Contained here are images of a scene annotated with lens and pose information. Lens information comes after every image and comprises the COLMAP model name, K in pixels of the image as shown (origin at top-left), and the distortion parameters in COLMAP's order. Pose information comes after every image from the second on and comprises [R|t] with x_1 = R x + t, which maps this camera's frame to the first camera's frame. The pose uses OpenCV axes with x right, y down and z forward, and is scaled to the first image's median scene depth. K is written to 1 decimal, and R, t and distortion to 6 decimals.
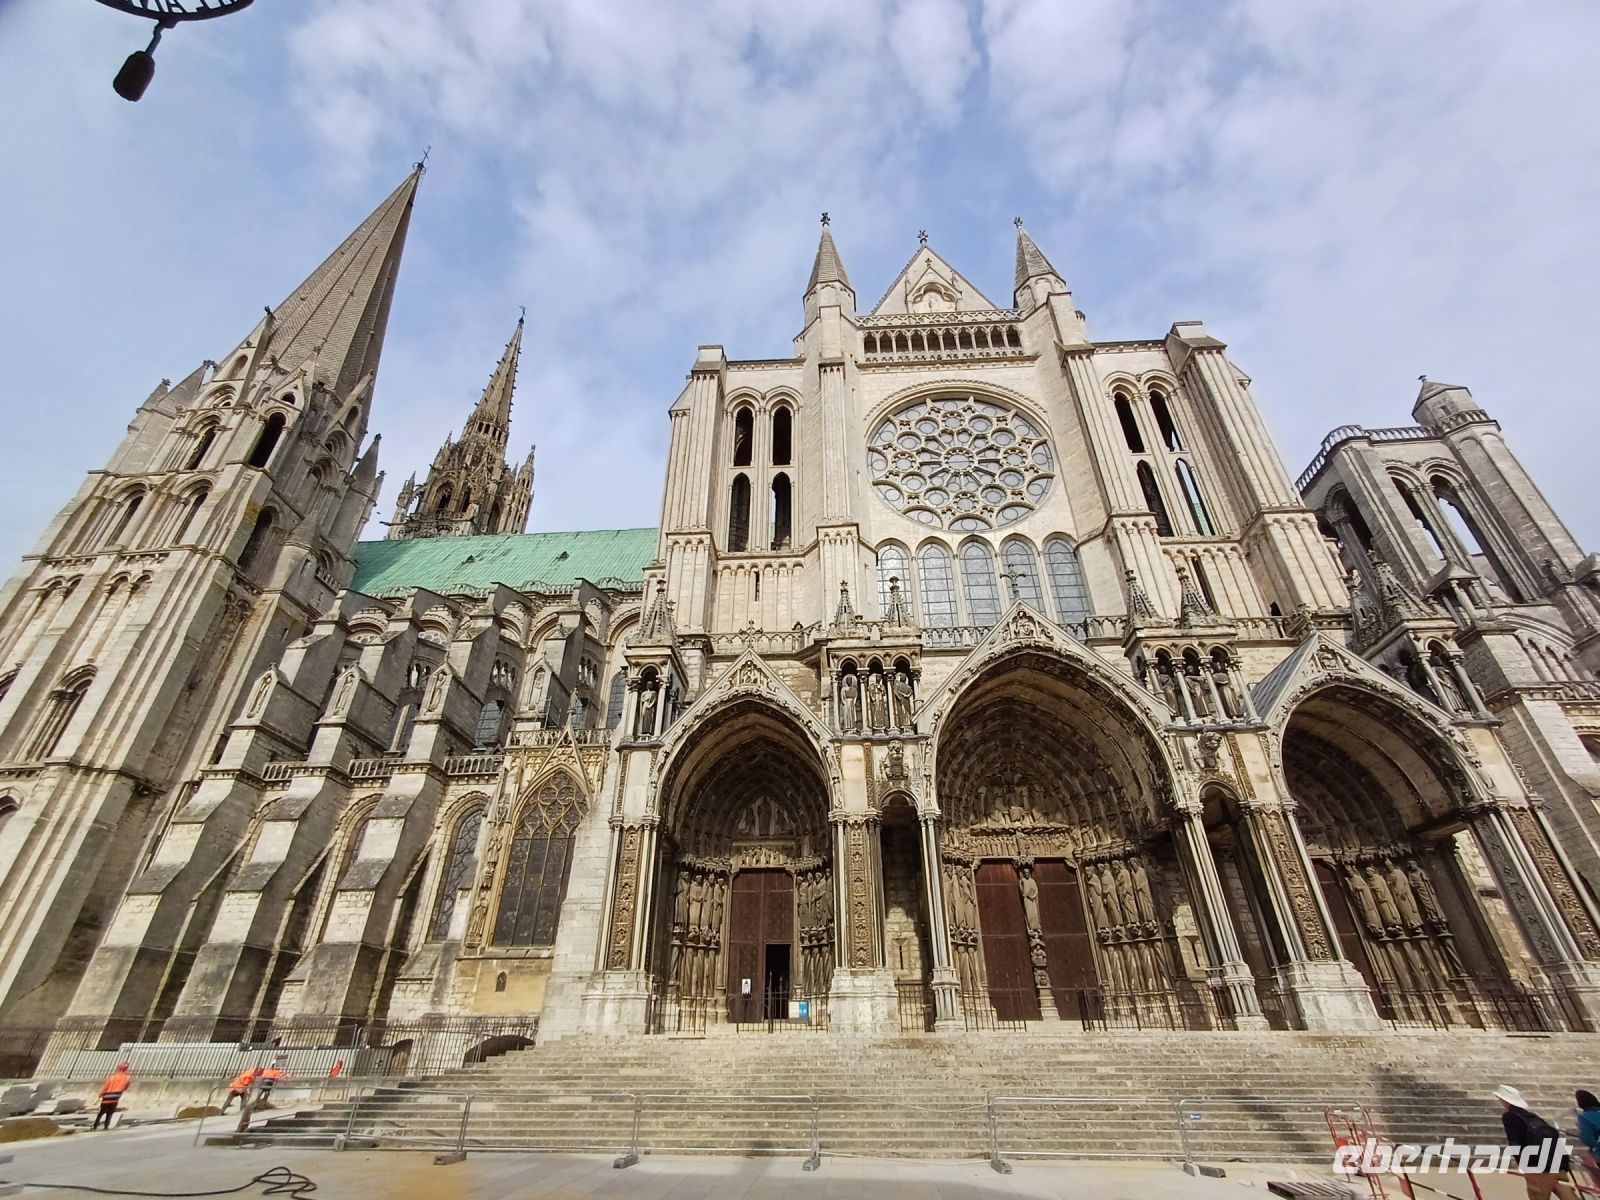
lens RADIAL K [[720.9, 0, 798.5], [0, 720.9, 596.4], [0, 0, 1]] dist [-0.001477, -0.000654]
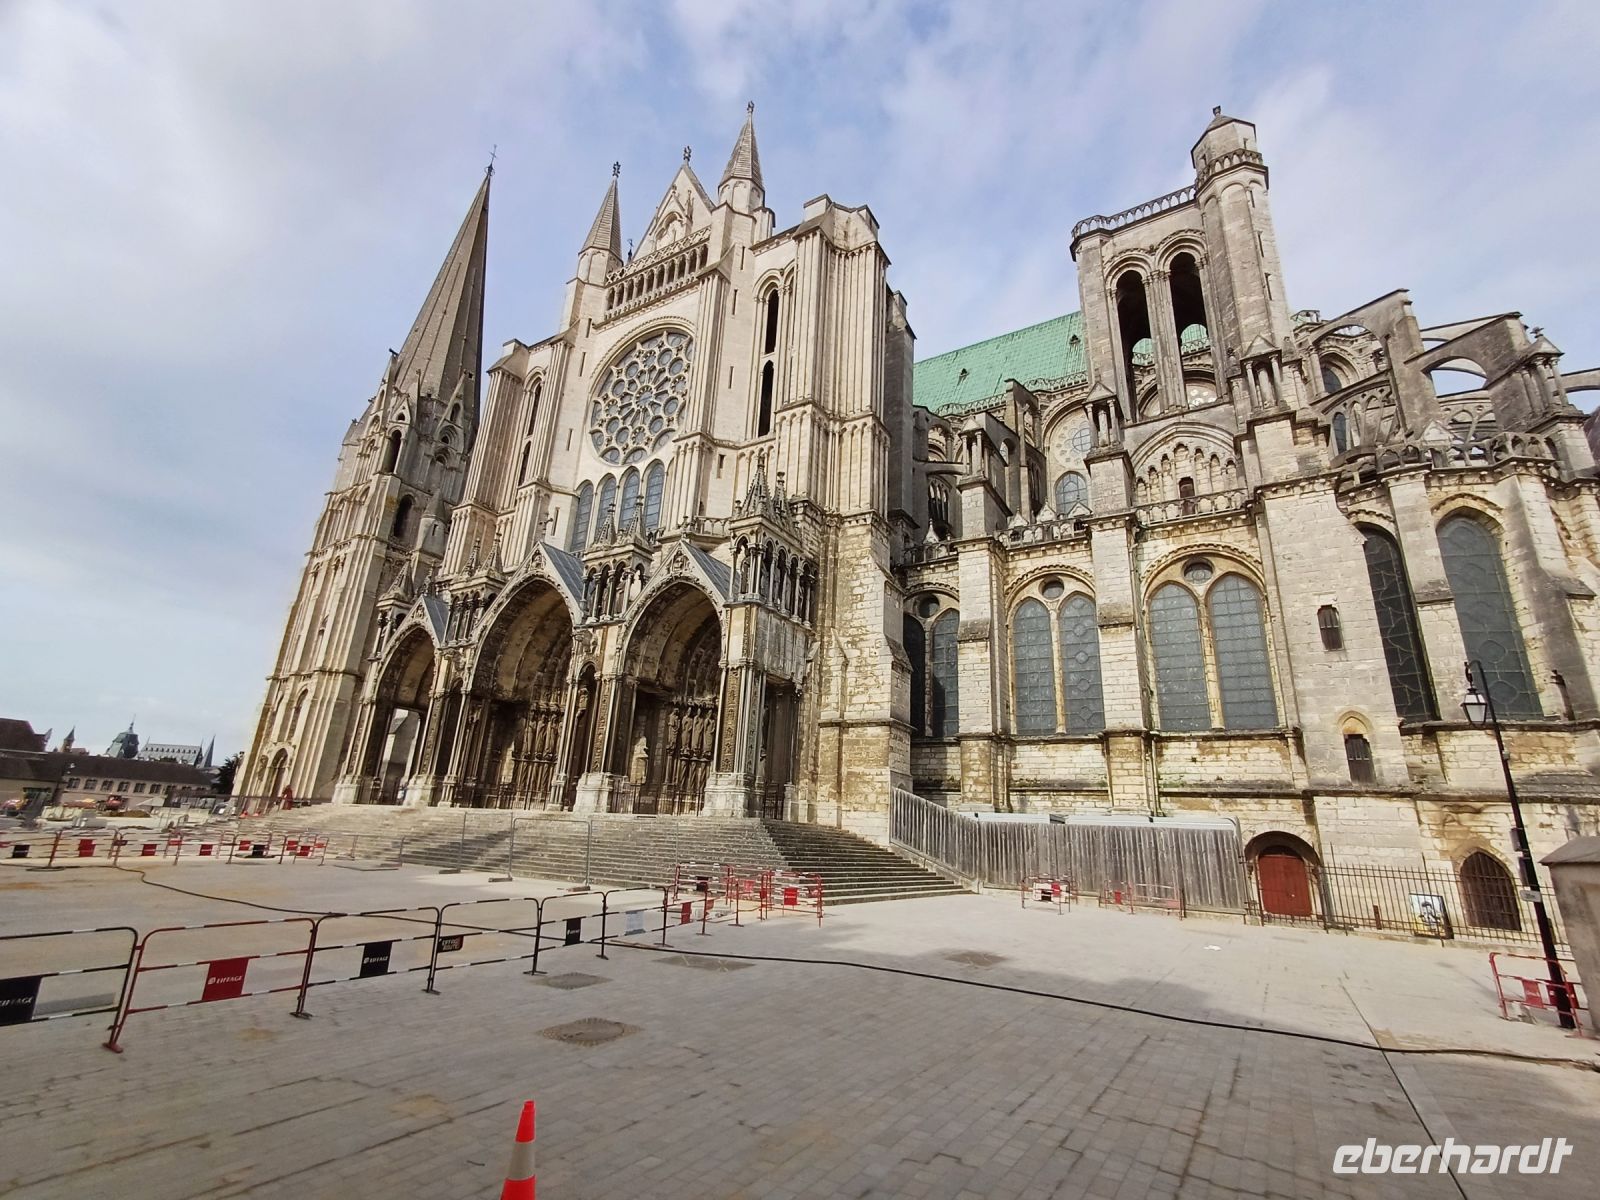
lens RADIAL K [[720.9, 0, 808.7], [0, 720.9, 595.3], [0, 0, 1]] dist [-0.001477, -0.000654]
pose [[0.883904, -0.105108, -0.455703, 0.843691], [0.207493, 0.961399, 0.180717, -0.023816], [0.419118, -0.254292, 0.871594, -0.034794]]
